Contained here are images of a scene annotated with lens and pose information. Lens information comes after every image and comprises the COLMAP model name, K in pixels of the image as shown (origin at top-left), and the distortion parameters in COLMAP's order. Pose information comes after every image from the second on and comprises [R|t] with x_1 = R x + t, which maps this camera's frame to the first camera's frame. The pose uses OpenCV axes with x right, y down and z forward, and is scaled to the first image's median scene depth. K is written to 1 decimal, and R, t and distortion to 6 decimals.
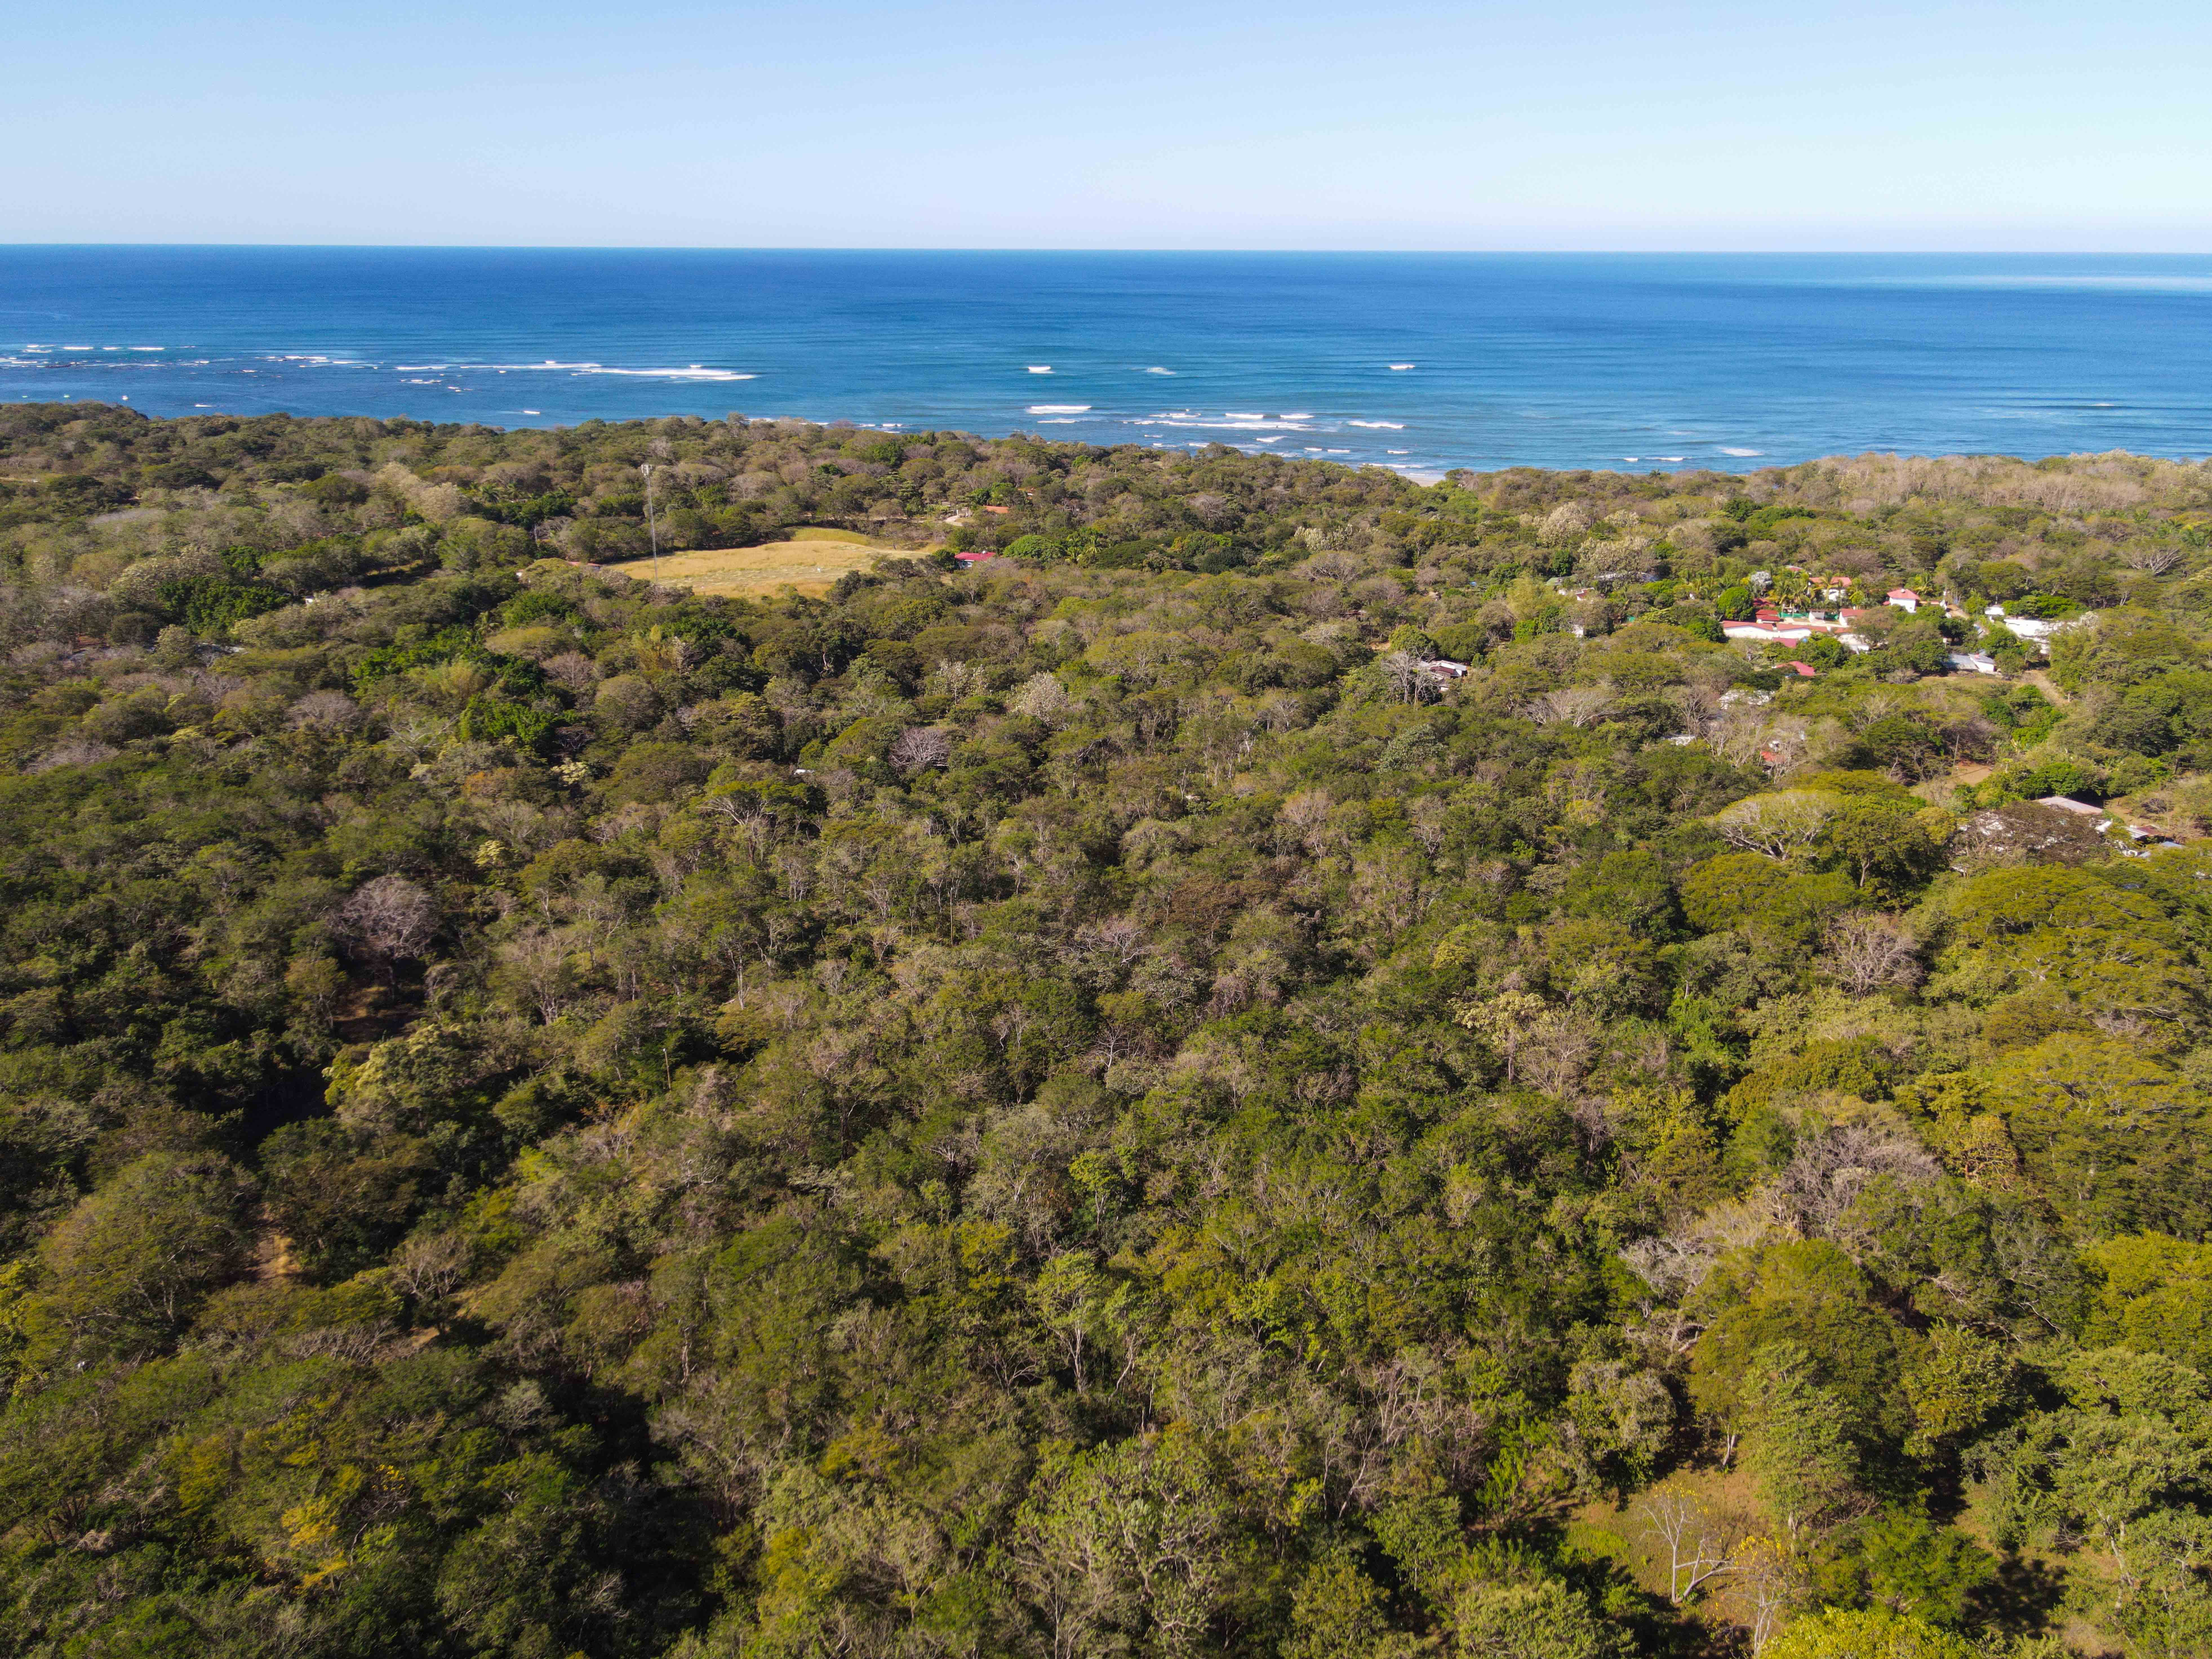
lens RADIAL K [[1587.8, 0, 1106.0], [0, 1587.8, 829.5], [0, 0, 1]] dist [0.013176, -0.003070]
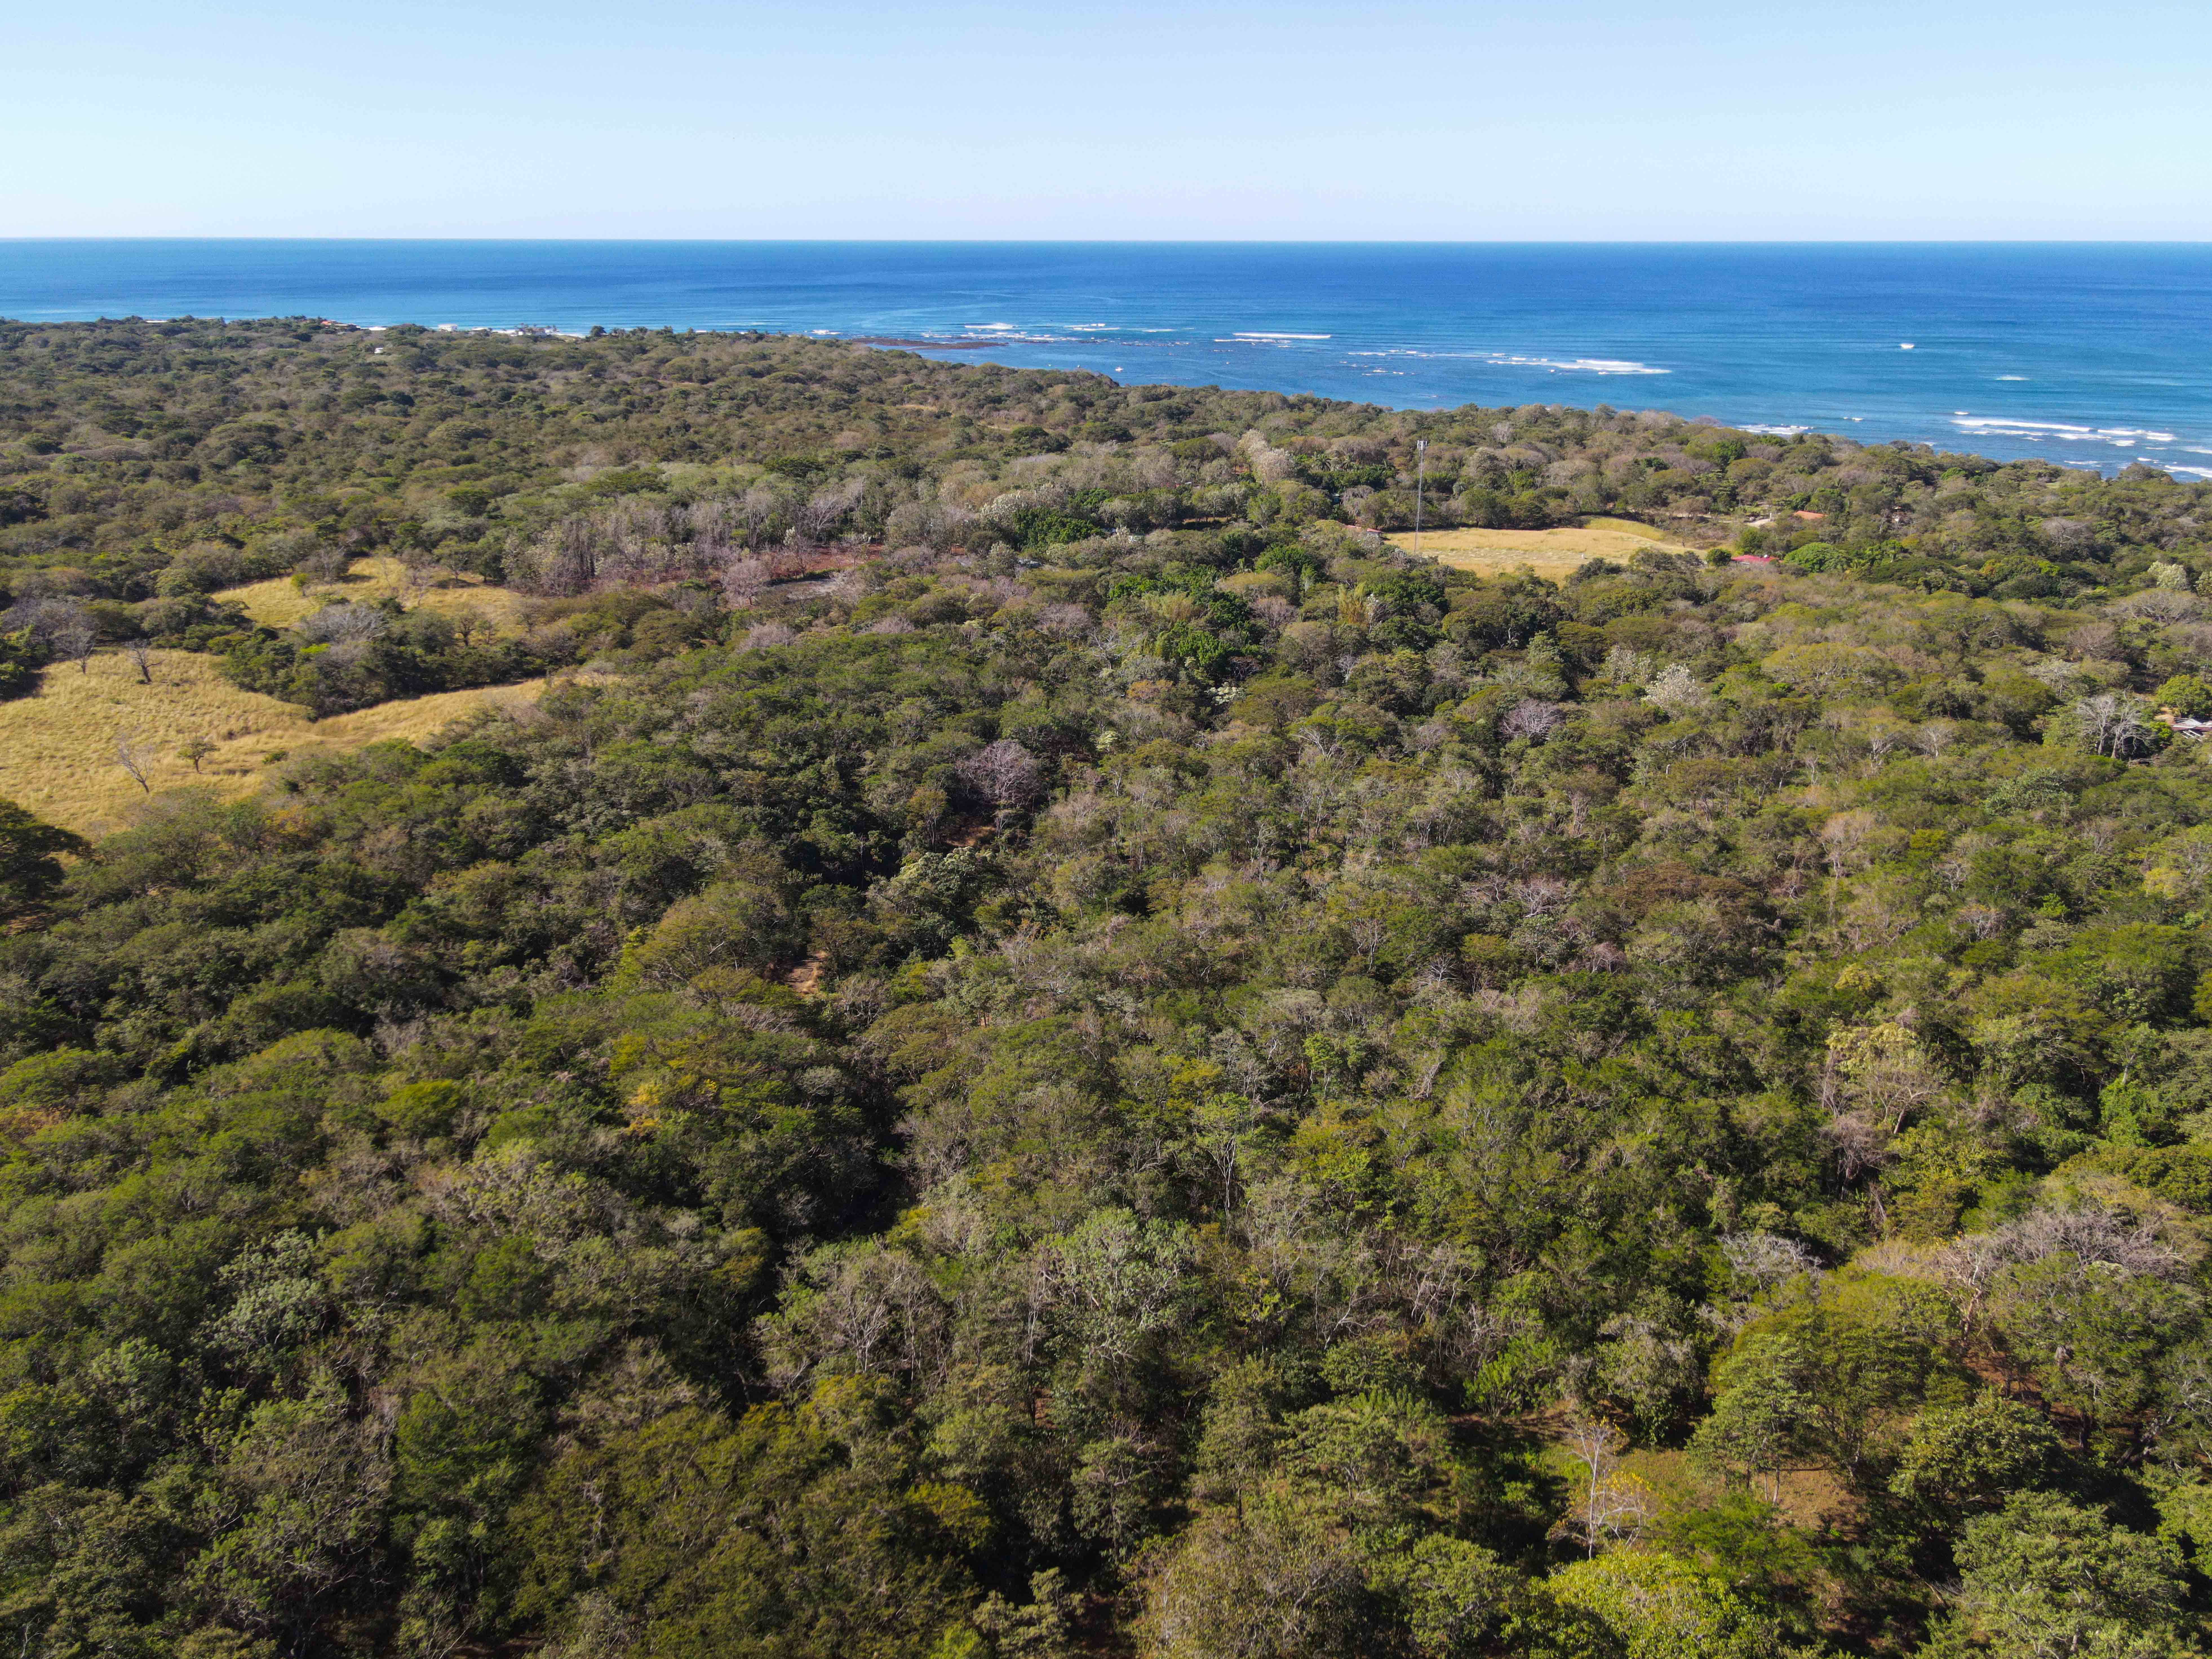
lens RADIAL K [[1587.9, 0, 1106.0], [0, 1587.9, 829.5], [0, 0, 1]] dist [0.013176, -0.003070]
pose [[0.853682, 0.184795, -0.486906, 0.170153], [-0.182551, 0.981791, 0.052556, 0.015150], [0.487752, 0.044019, 0.871872, -0.022799]]
